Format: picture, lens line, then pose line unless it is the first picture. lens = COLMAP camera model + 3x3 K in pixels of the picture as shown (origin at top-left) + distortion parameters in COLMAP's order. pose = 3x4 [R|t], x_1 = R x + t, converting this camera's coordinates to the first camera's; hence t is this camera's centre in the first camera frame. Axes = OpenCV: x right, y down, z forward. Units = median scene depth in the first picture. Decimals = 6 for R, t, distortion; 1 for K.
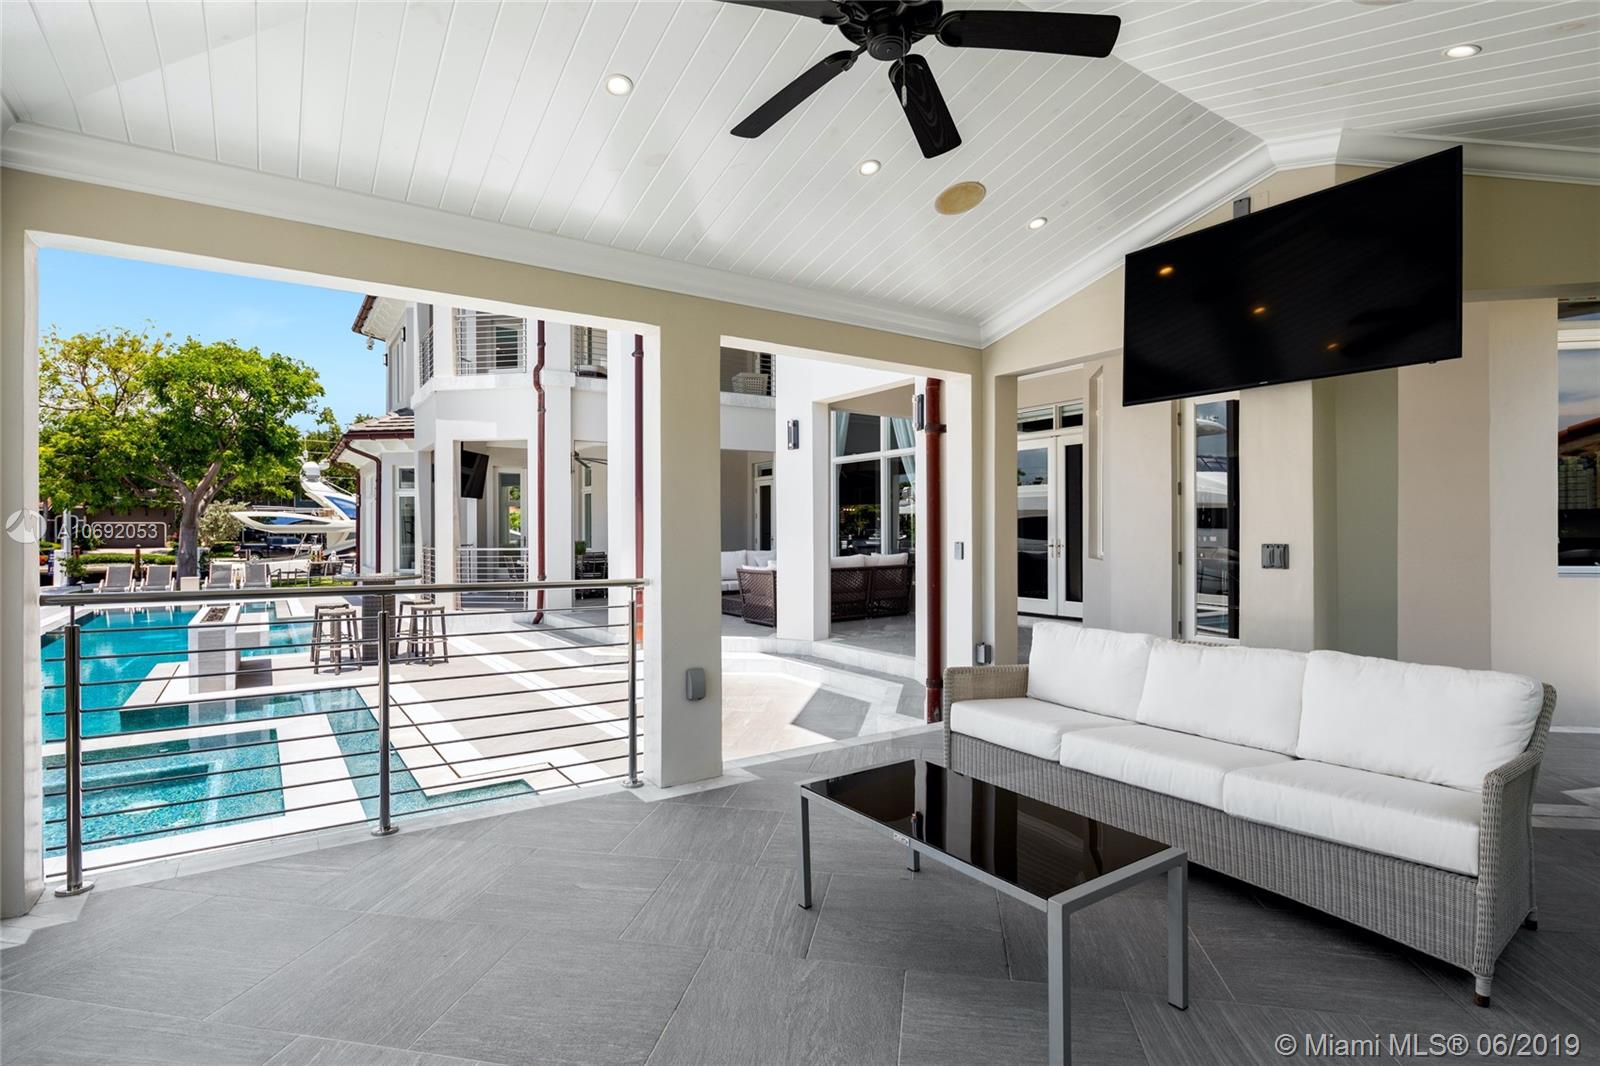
lens RADIAL K [[771.9, 0, 803.5], [0, 771.9, 539.0], [0, 0, 1]] dist [-0.003595, -0.001540]
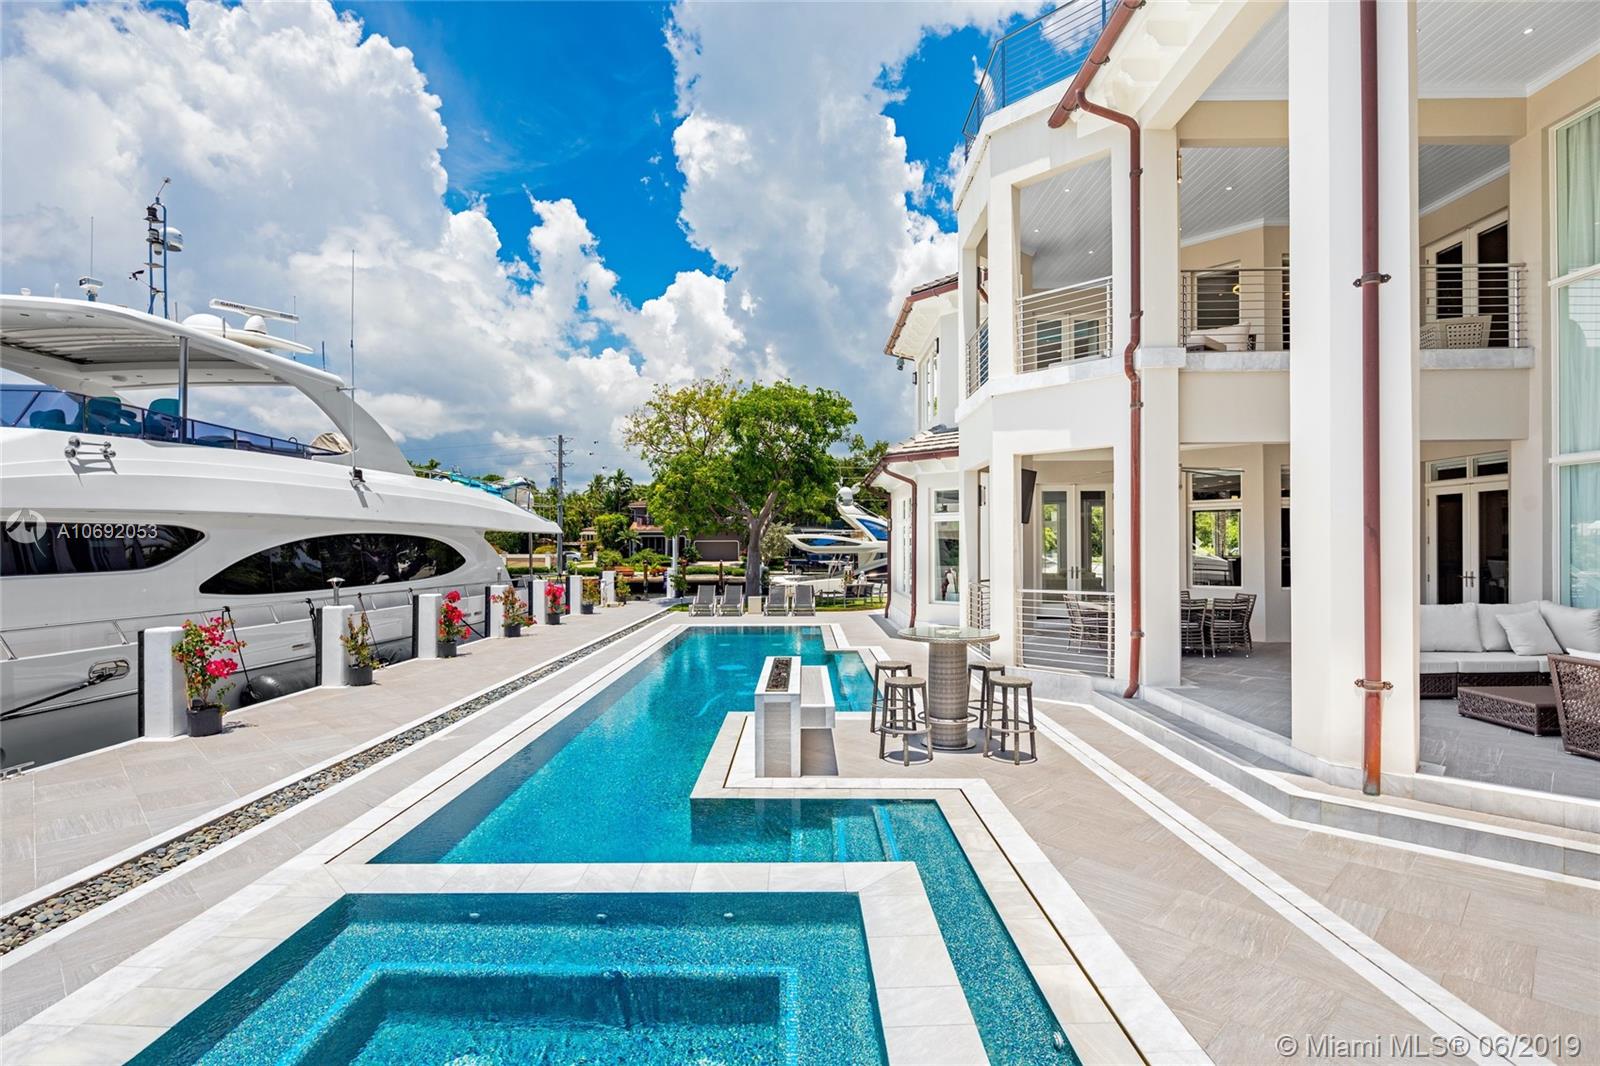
lens RADIAL K [[771.9, 0, 803.5], [0, 771.9, 539.0], [0, 0, 1]] dist [-0.003595, -0.001540]
pose [[0.820136, -0.006938, -0.572127, -0.094656], [-0.001961, 0.999887, -0.014937, -0.015001], [0.572166, 0.013372, 0.820029, 0.117341]]
